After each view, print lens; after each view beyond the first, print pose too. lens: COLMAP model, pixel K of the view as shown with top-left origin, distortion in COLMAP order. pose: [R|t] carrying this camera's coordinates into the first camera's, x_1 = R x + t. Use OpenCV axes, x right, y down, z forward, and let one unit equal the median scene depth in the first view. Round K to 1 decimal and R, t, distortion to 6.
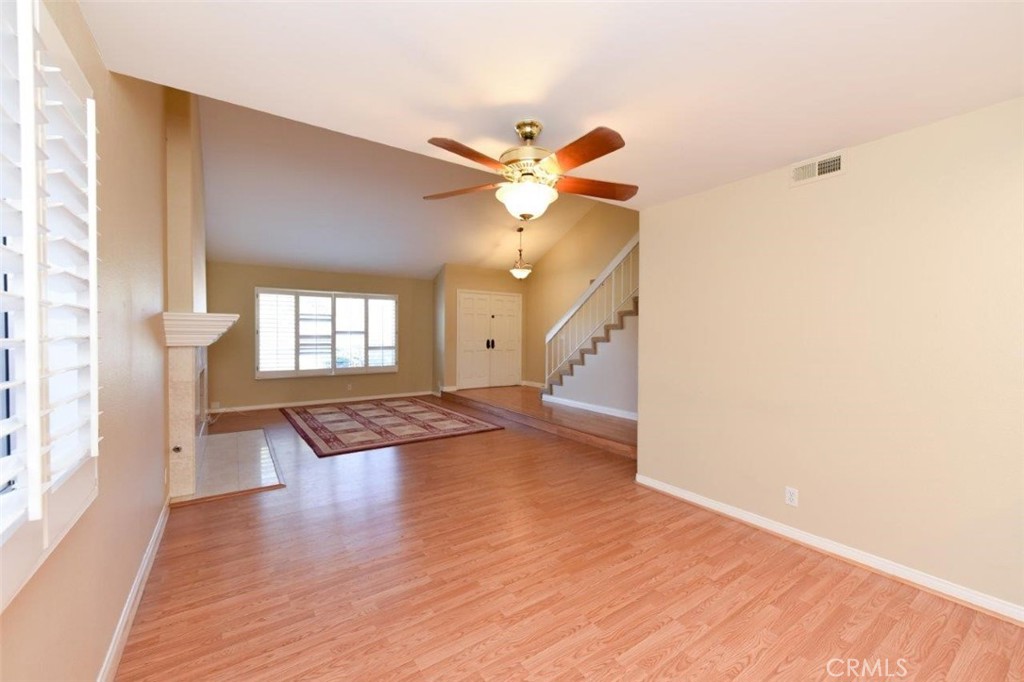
lens RADIAL K [[402.3, 0, 506.4], [0, 402.3, 340.1], [0, 0, 1]] dist [0.002931, -0.000257]
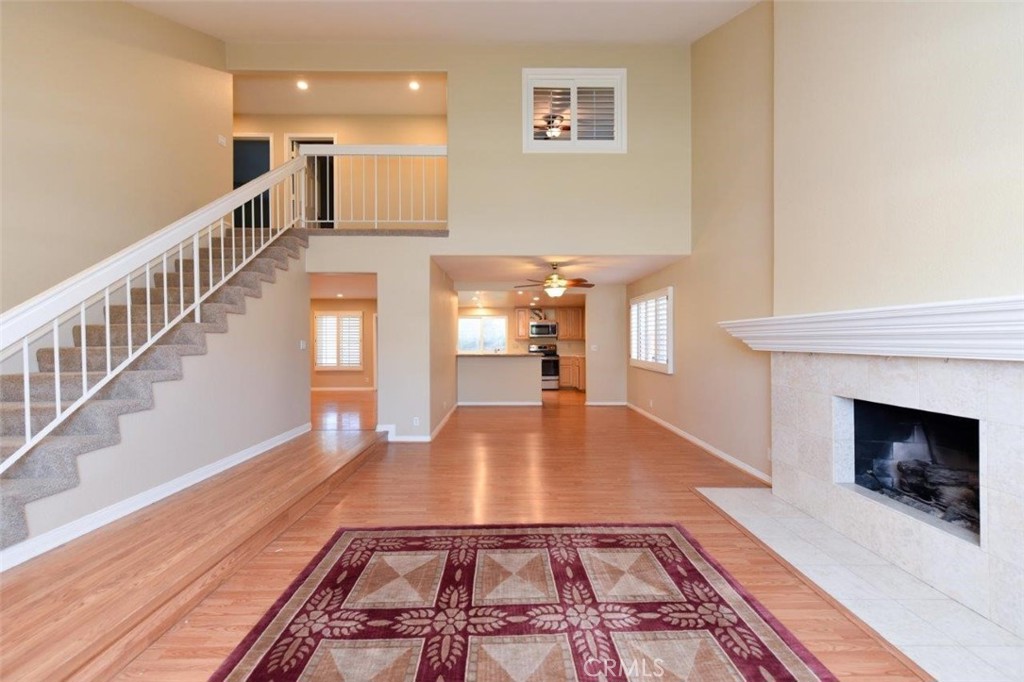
lens RADIAL K [[402.3, 0, 508.9], [0, 402.3, 340.4], [0, 0, 1]] dist [0.002931, -0.000257]
pose [[-0.834717, 0.001680, 0.550677, -0.340019], [0.011297, 0.999837, 0.014073, -0.014008], [-0.550564, 0.017968, -0.834600, 0.976828]]
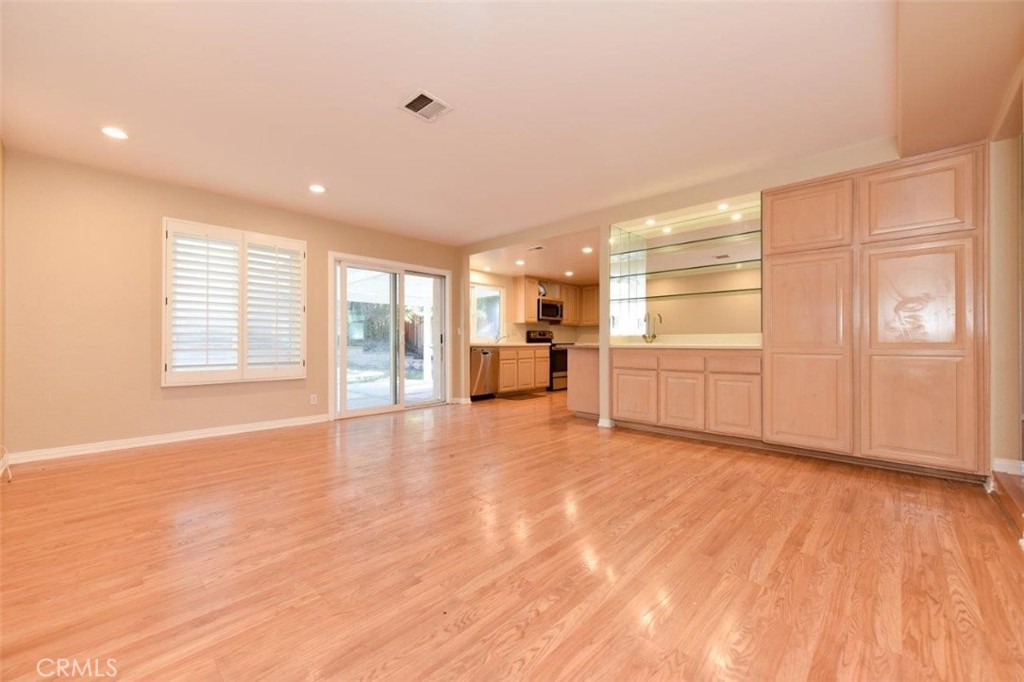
lens RADIAL K [[402.3, 0, 517.7], [0, 402.3, 339.8], [0, 0, 1]] dist [0.002931, -0.000257]
pose [[-0.972748, -0.004493, -0.231822, 0.710863], [-0.006824, 0.999934, 0.009252, 0.040235], [0.231765, 0.010581, -0.972714, 0.740595]]
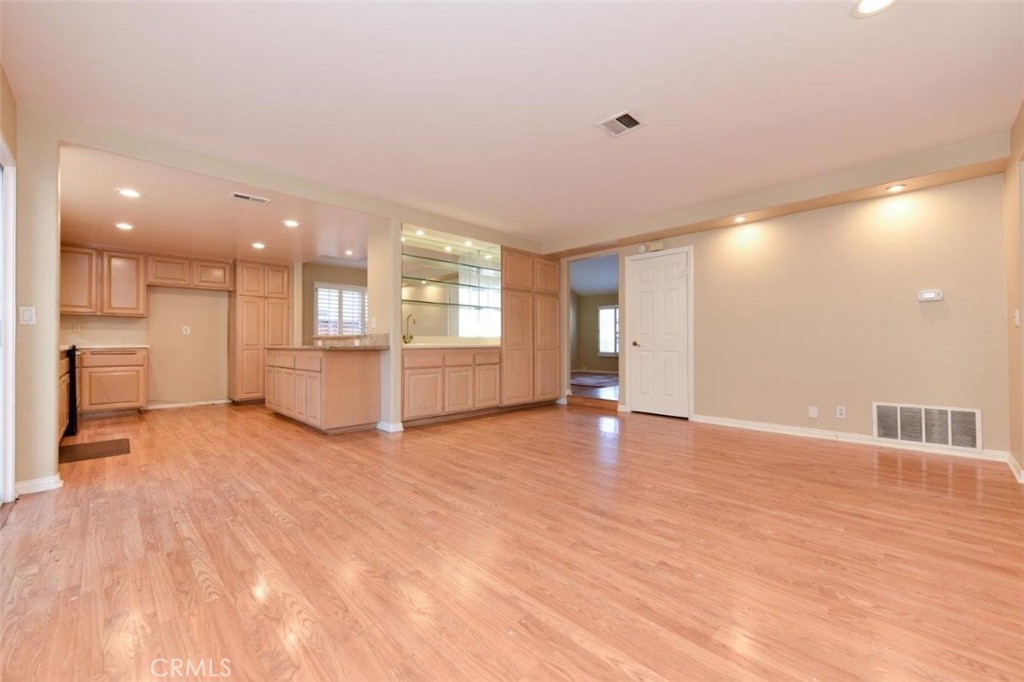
lens RADIAL K [[402.3, 0, 508.7], [0, 402.3, 340.2], [0, 0, 1]] dist [0.002931, -0.000257]
pose [[0.175269, -0.010979, -0.984459, 1.039109], [-0.014265, 0.999805, -0.013689, 0.050289], [0.984417, 0.016443, 0.175078, 0.243822]]
